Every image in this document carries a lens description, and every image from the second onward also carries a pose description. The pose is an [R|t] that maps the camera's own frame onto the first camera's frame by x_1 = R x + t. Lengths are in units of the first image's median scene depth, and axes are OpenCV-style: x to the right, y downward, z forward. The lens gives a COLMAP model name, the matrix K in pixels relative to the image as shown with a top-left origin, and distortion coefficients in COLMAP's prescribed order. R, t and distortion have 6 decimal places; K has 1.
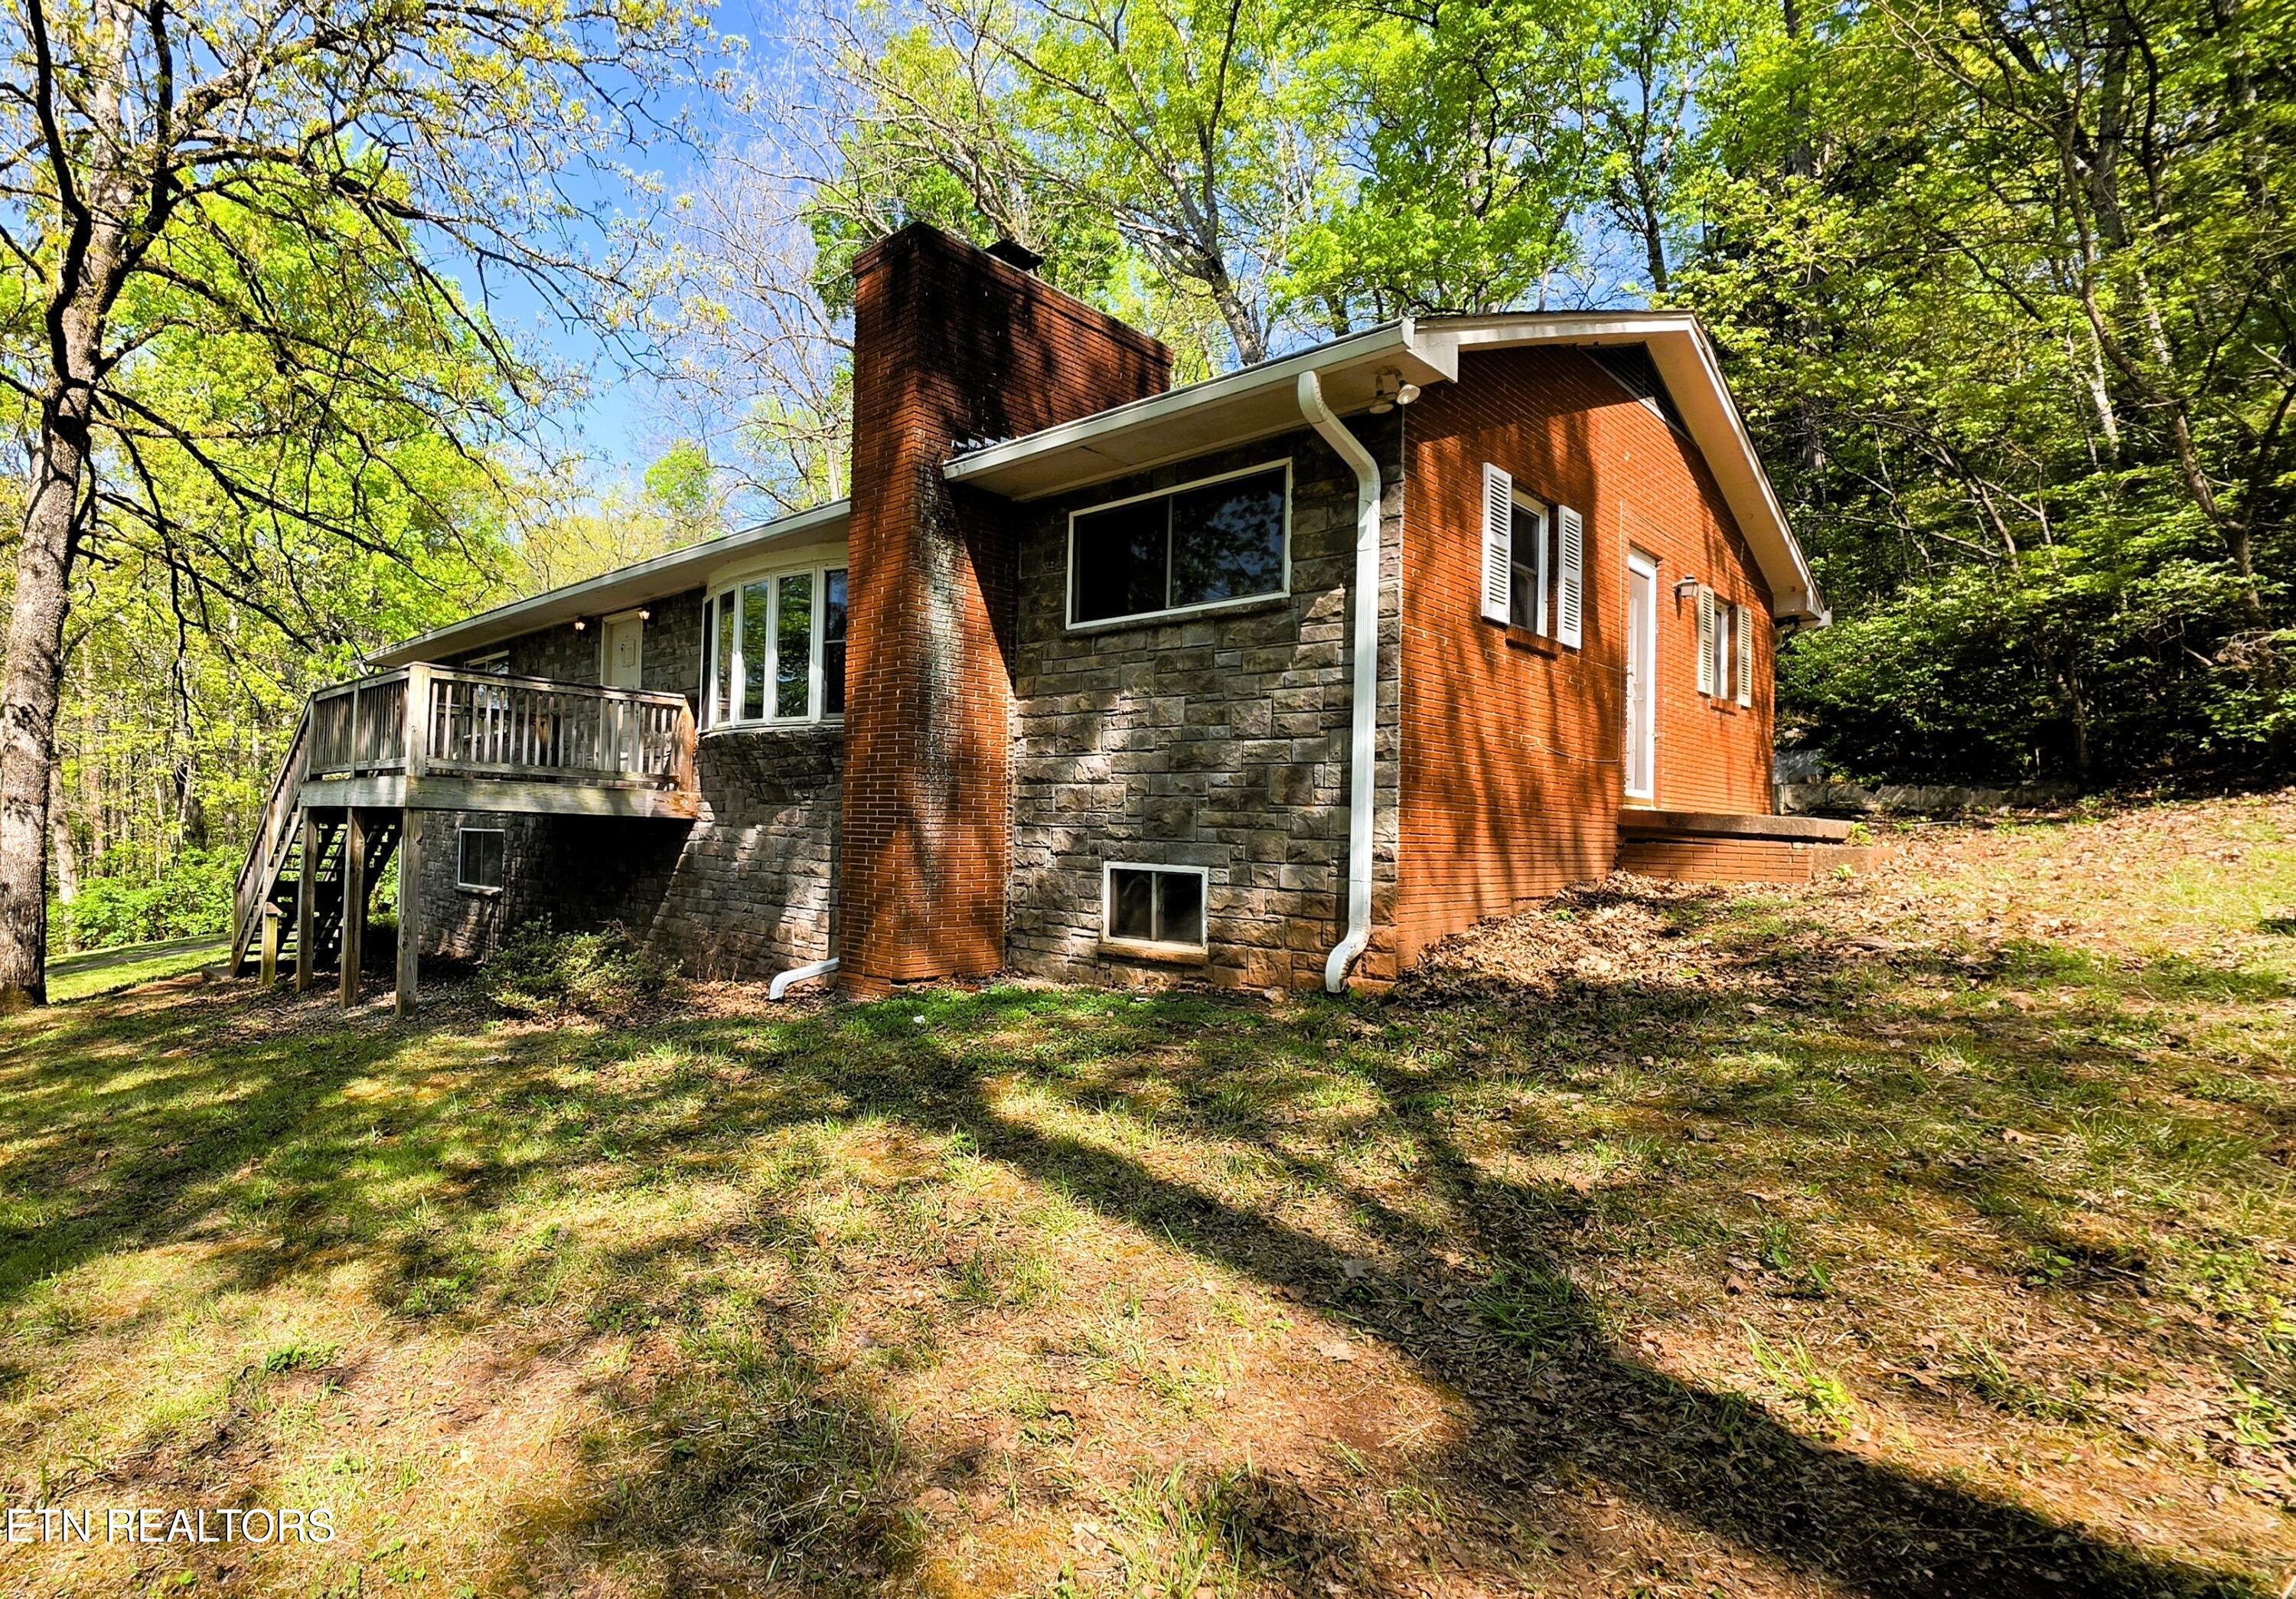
lens RADIAL K [[1085.6, 0, 913.2], [0, 1085.6, 807.4], [0, 0, 1]] dist [0.016876, -0.011825]
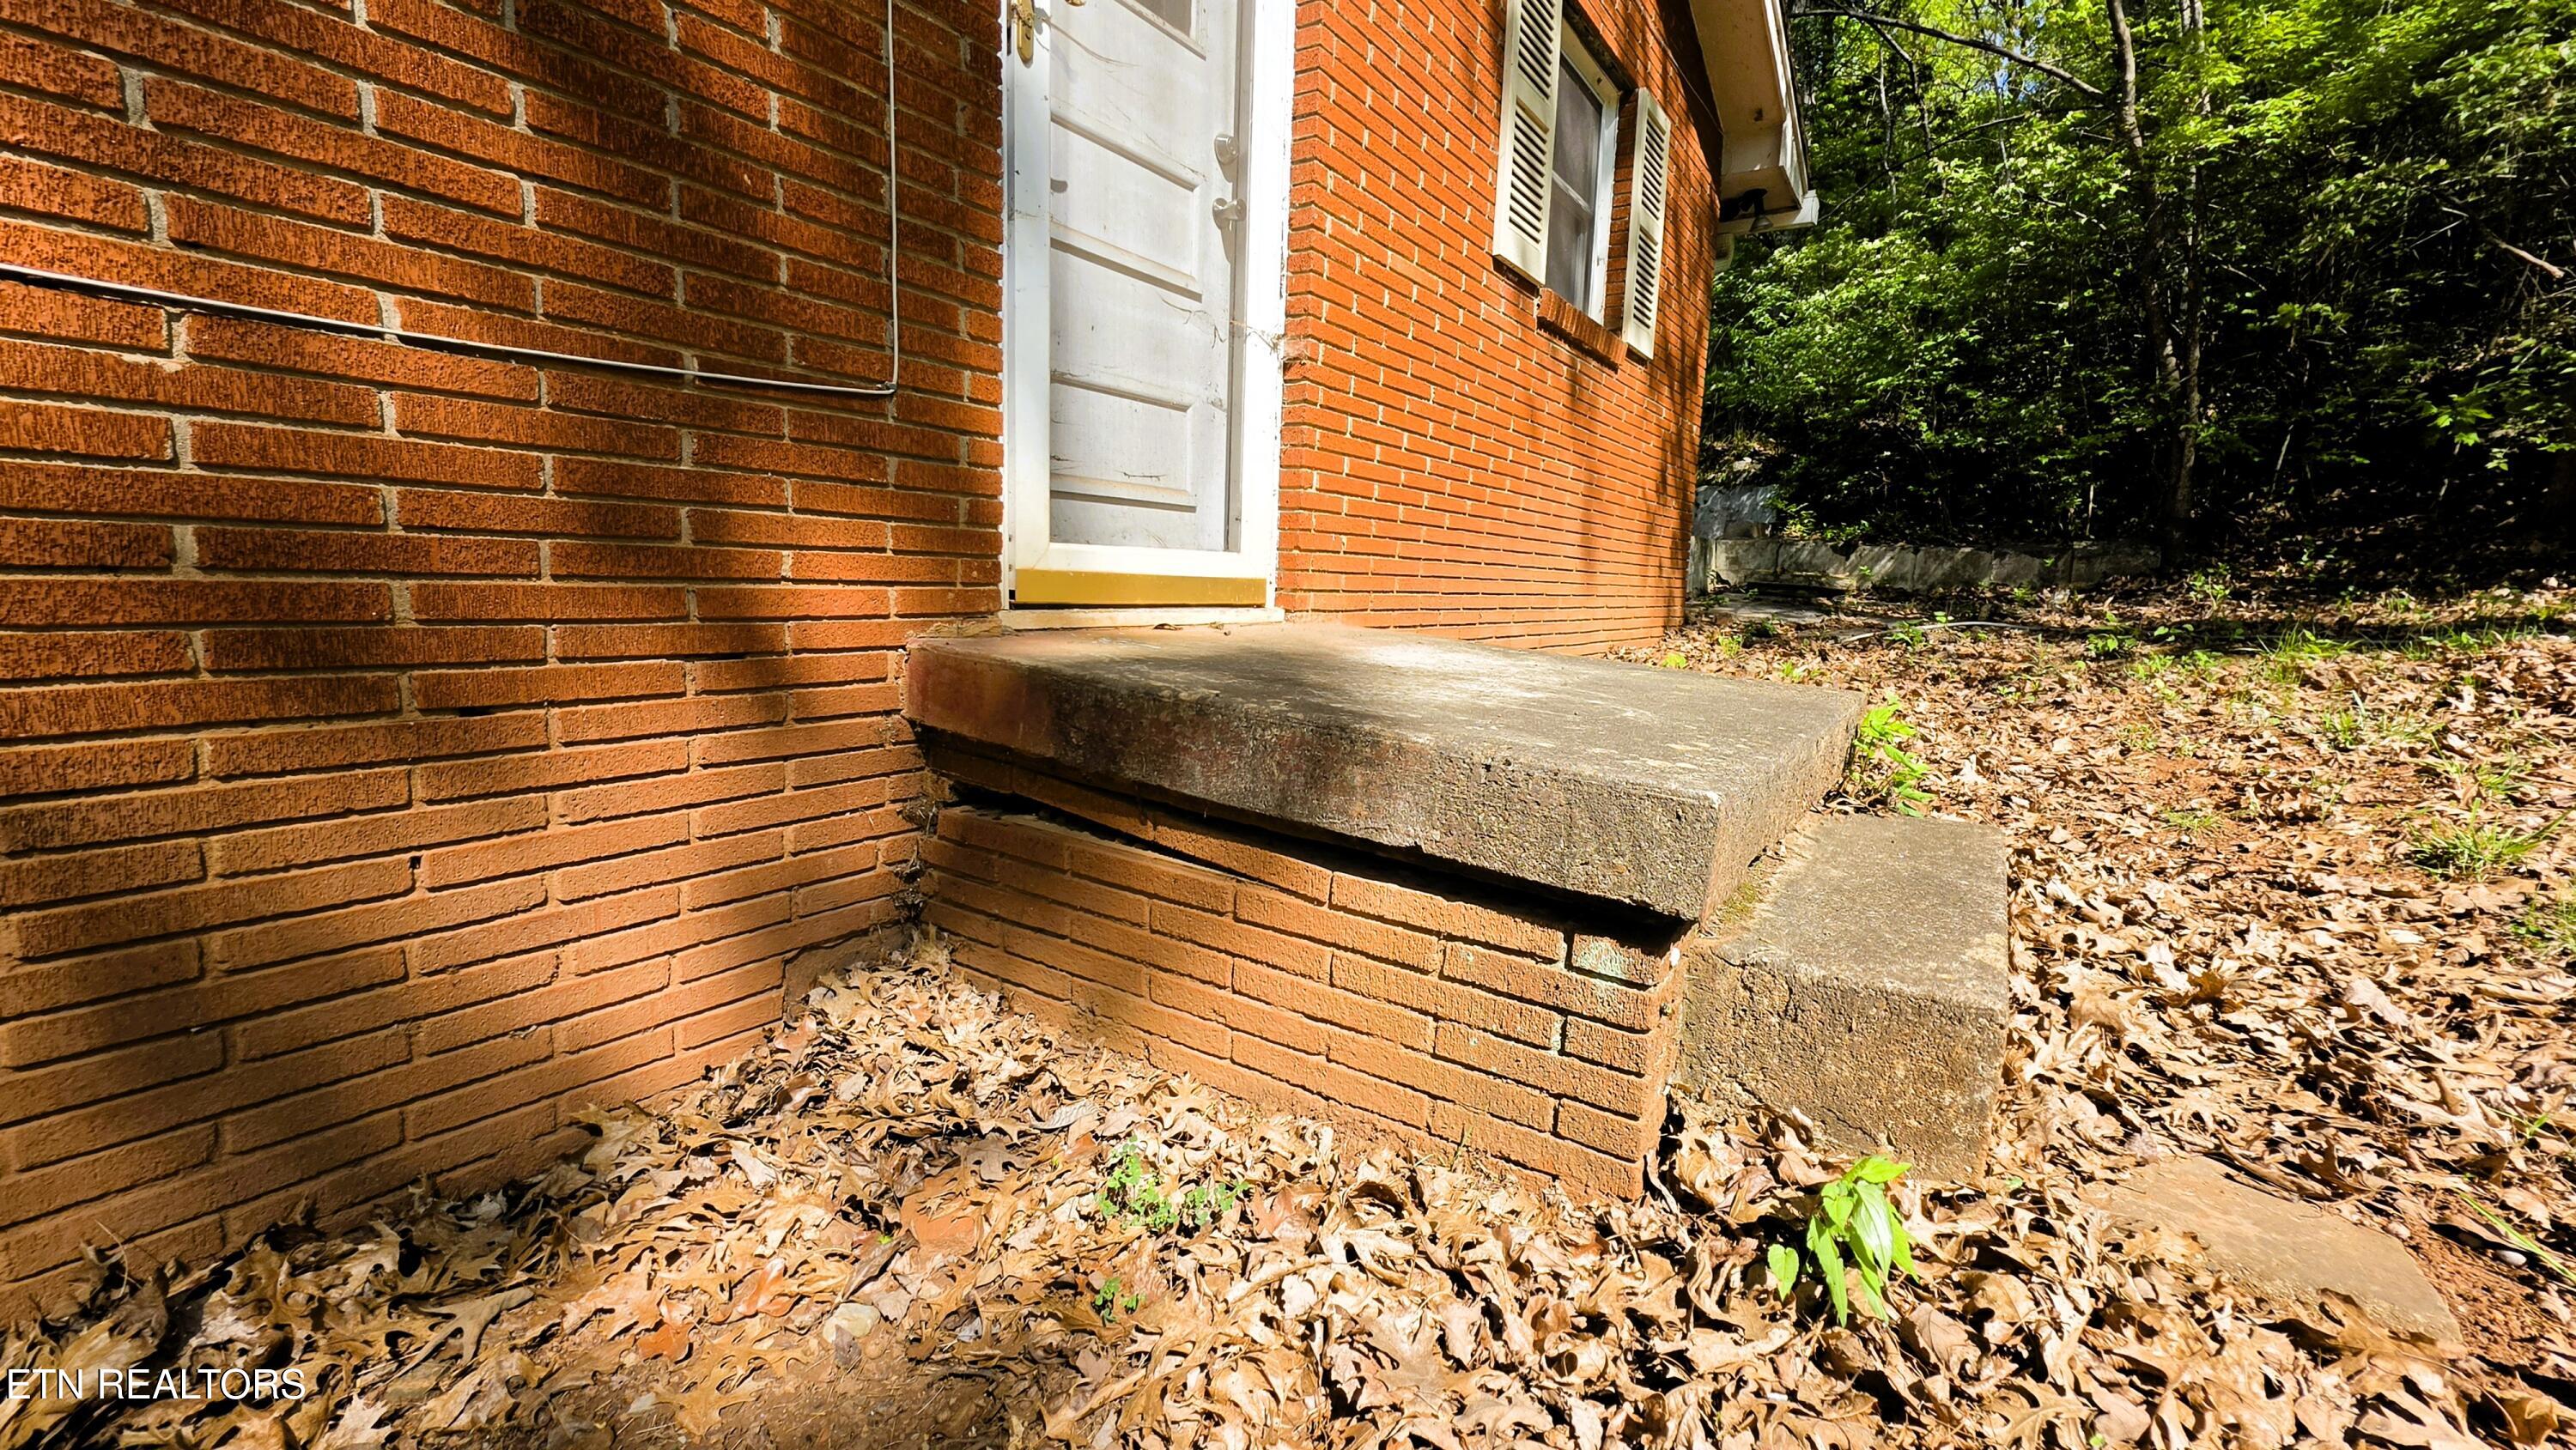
lens RADIAL K [[1062.4, 0, 1306.3], [0, 1062.4, 741.7], [0, 0, 1]] dist [-0.003668, 0.000575]
pose [[0.958949, -0.036980, 0.281157, 0.507221], [-0.013866, 0.984160, 0.176739, -0.014506], [-0.283239, -0.173382, 0.943247, 0.609940]]
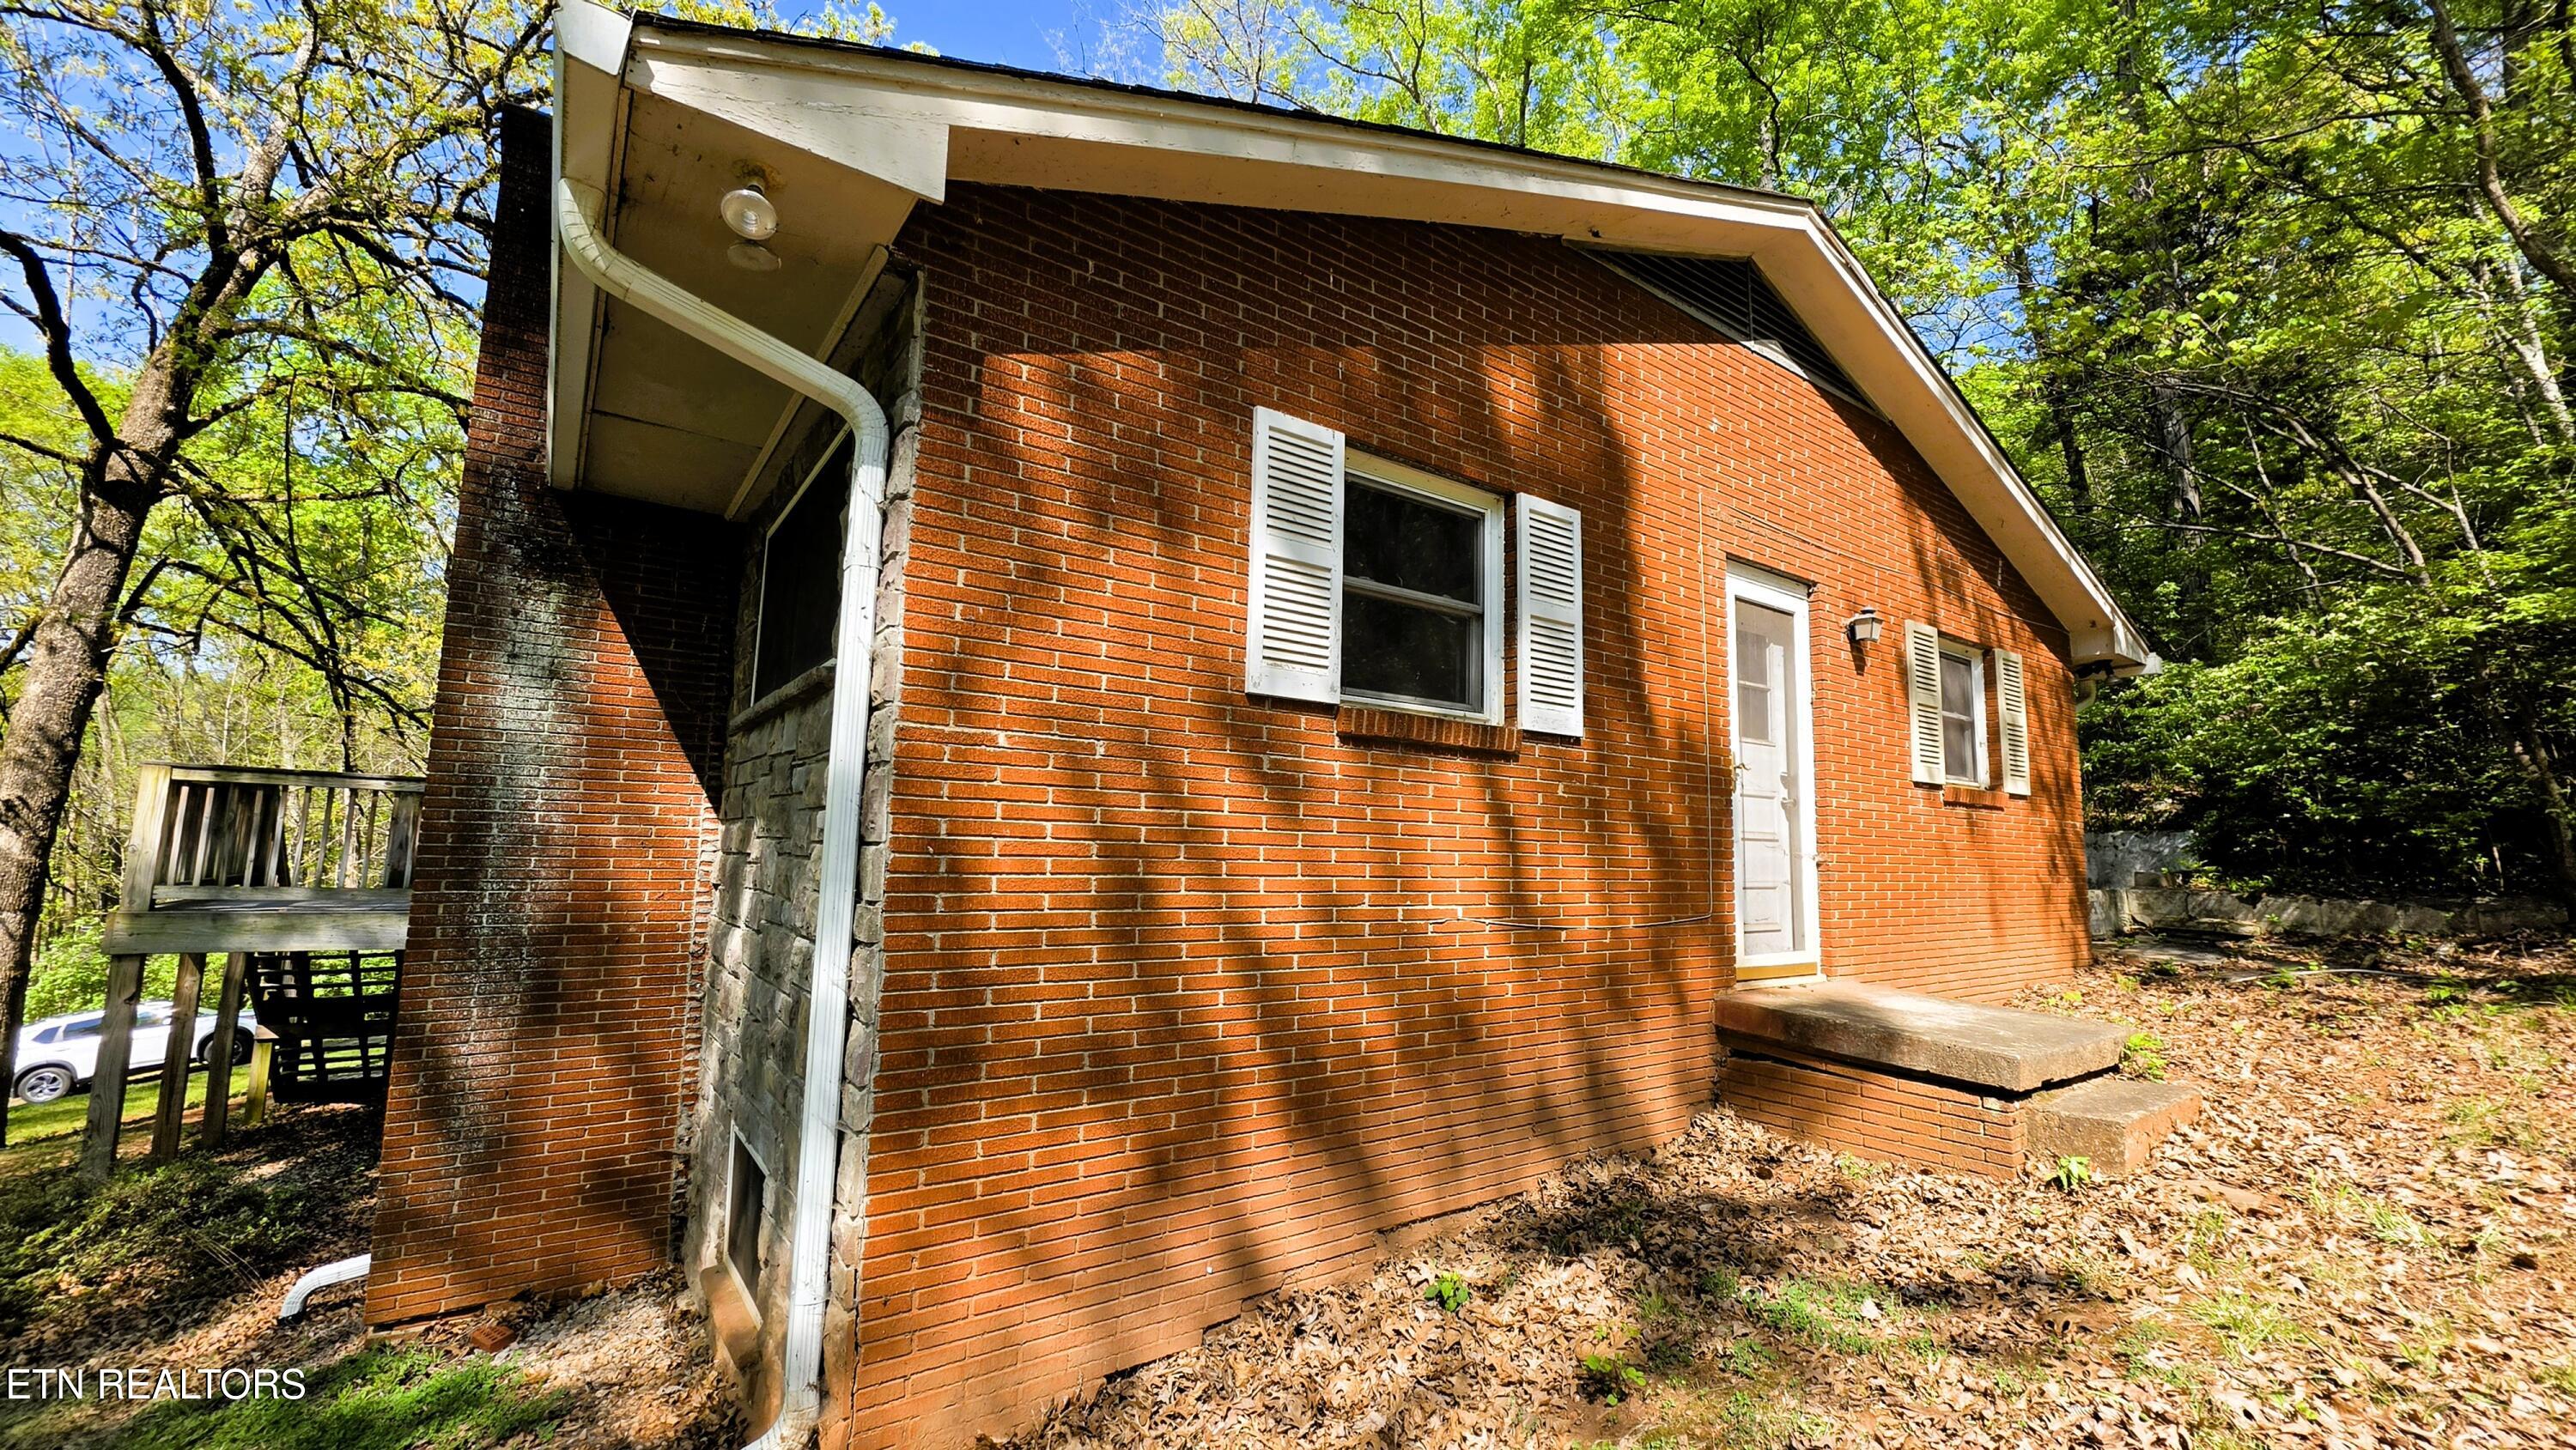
lens RADIAL K [[1032.9, 0, 1293.3], [0, 1032.9, 738.5], [0, 0, 1]] dist [-0.003426, -0.000387]
pose [[0.997044, -0.014007, -0.075543, 0.356361], [0.006313, 0.994852, -0.101138, -0.065259], [0.076571, 0.100362, 0.992000, 0.321670]]
